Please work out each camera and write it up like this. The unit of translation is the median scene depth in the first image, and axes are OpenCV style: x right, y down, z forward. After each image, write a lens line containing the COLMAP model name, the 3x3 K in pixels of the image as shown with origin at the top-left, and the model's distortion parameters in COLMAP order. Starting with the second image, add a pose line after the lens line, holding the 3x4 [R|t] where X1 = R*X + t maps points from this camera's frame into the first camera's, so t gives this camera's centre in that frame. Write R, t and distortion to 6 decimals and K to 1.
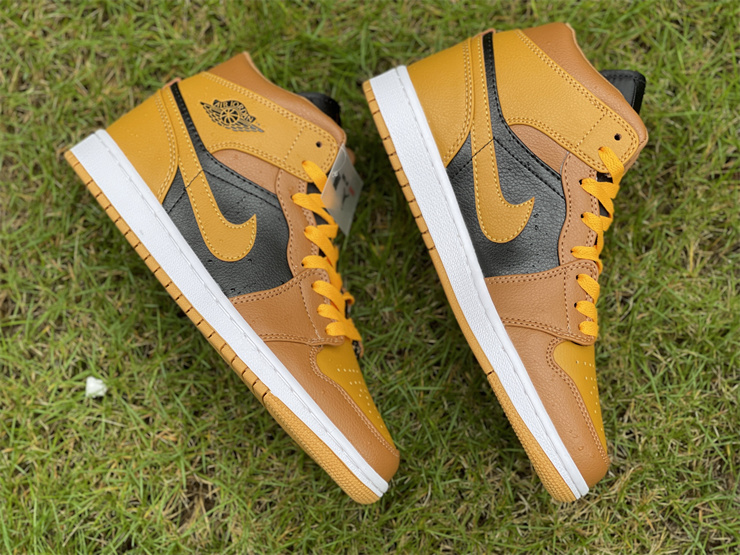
lens RADIAL K [[1377.1, 0, 370.0], [0, 1377.1, 277.5], [0, 0, 1]] dist [0.197141, -0.333580]
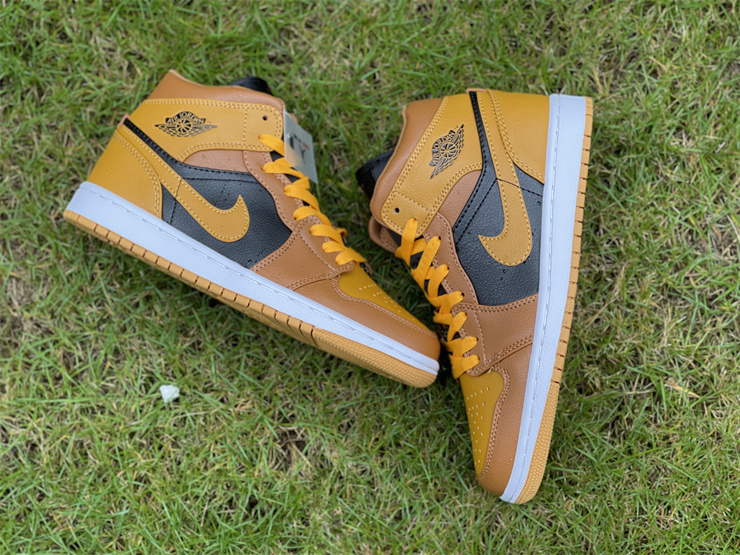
lens RADIAL K [[1377.1, 0, 370.0], [0, 1377.1, 277.5], [0, 0, 1]] dist [0.197141, -0.333580]
pose [[0.915404, -0.401377, 0.030521, -0.043391], [0.400570, 0.915796, 0.029363, 0.025325], [-0.039737, -0.014653, 0.999103, -0.148613]]
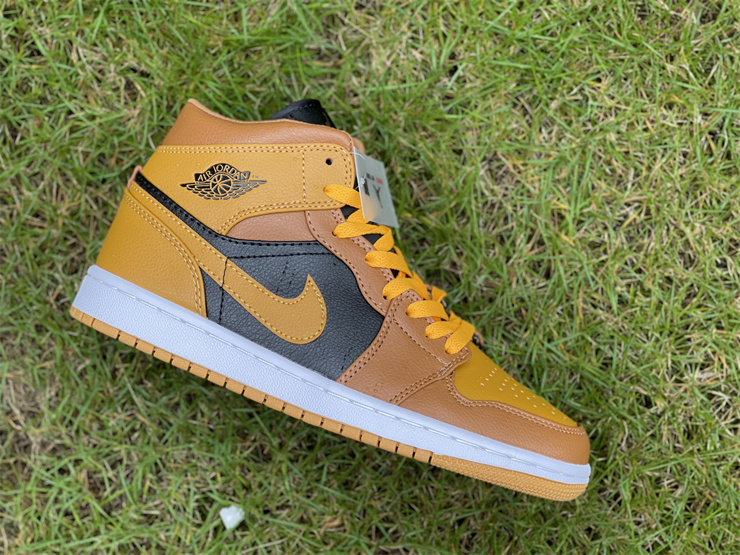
lens RADIAL K [[1377.1, 0, 370.0], [0, 1377.1, 277.5], [0, 0, 1]] dist [0.197141, -0.333580]
pose [[0.872156, -0.489222, -0.002319, -0.045829], [0.483715, 0.861609, 0.153787, -0.146221], [-0.073238, -0.135248, 0.988101, 0.146059]]
